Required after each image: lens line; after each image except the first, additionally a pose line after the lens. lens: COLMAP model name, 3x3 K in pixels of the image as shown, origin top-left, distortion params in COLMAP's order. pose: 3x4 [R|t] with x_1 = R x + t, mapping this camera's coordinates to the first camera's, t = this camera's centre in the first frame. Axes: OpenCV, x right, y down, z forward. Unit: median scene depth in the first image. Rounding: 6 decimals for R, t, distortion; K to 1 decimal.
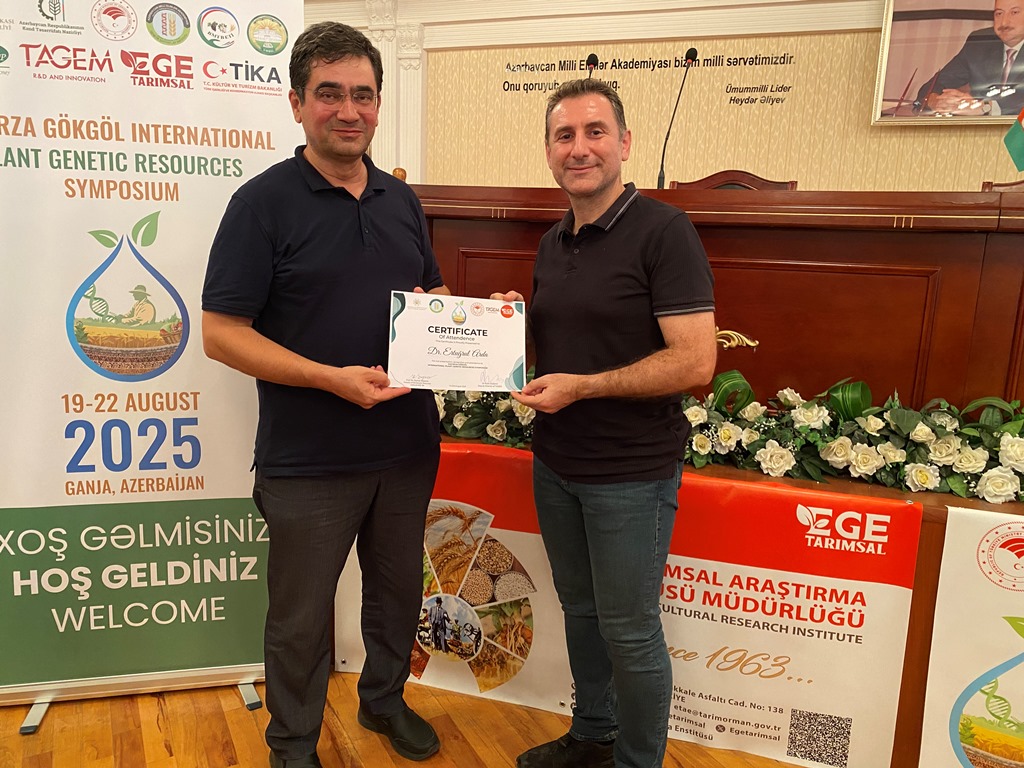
lens RADIAL K [[775.8, 0, 507.9], [0, 775.8, 374.4], [0, 0, 1]] dist [0.031132, -0.038572]
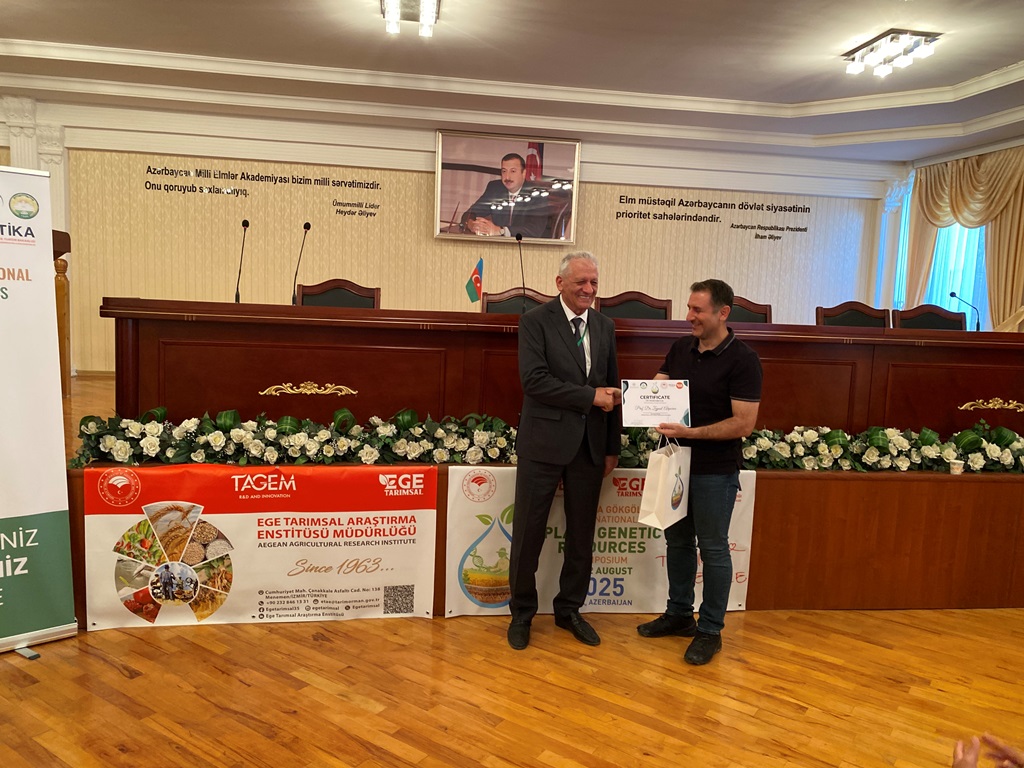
lens RADIAL K [[775.8, 0, 510.3], [0, 775.8, 385.8], [0, 0, 1]] dist [0.031132, -0.038572]
pose [[0.889893, -0.049291, 0.453499, -0.171836], [0.071915, 0.996872, -0.032766, 0.029506], [-0.450466, 0.061772, 0.890654, -0.750017]]
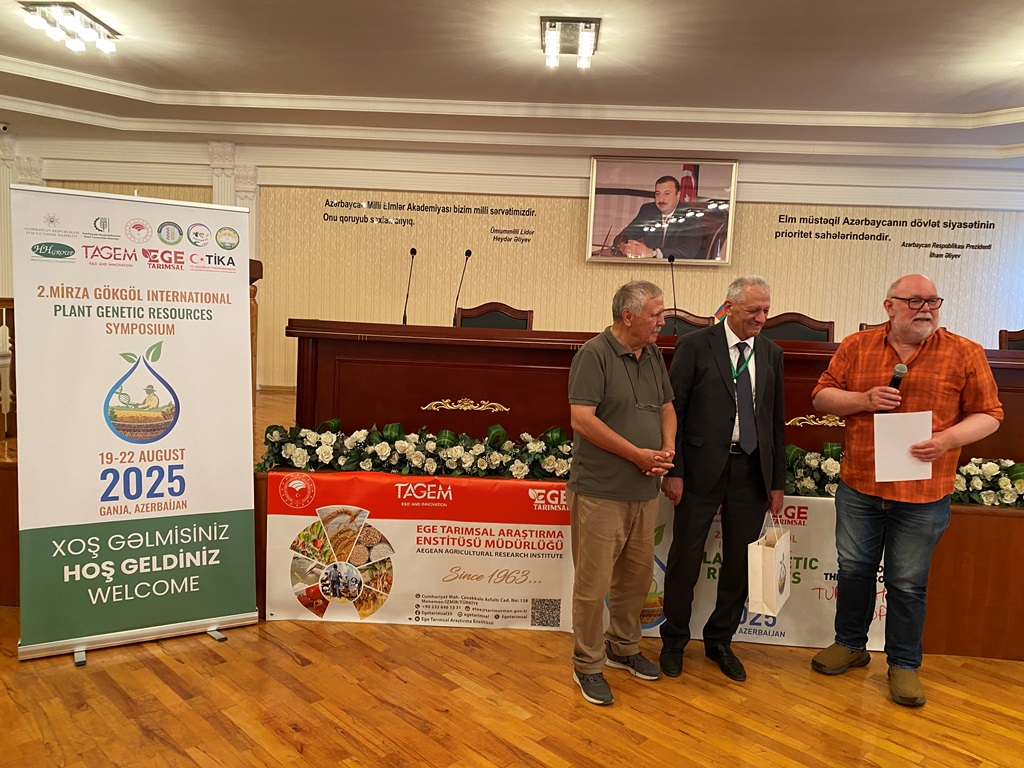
lens RADIAL K [[775.8, 0, 509.5], [0, 775.8, 382.9], [0, 0, 1]] dist [0.031132, -0.038572]
pose [[0.960930, -0.018800, 0.276154, -0.190517], [0.041271, 0.996270, -0.075784, 0.037724], [-0.273699, 0.084220, 0.958121, -0.787809]]
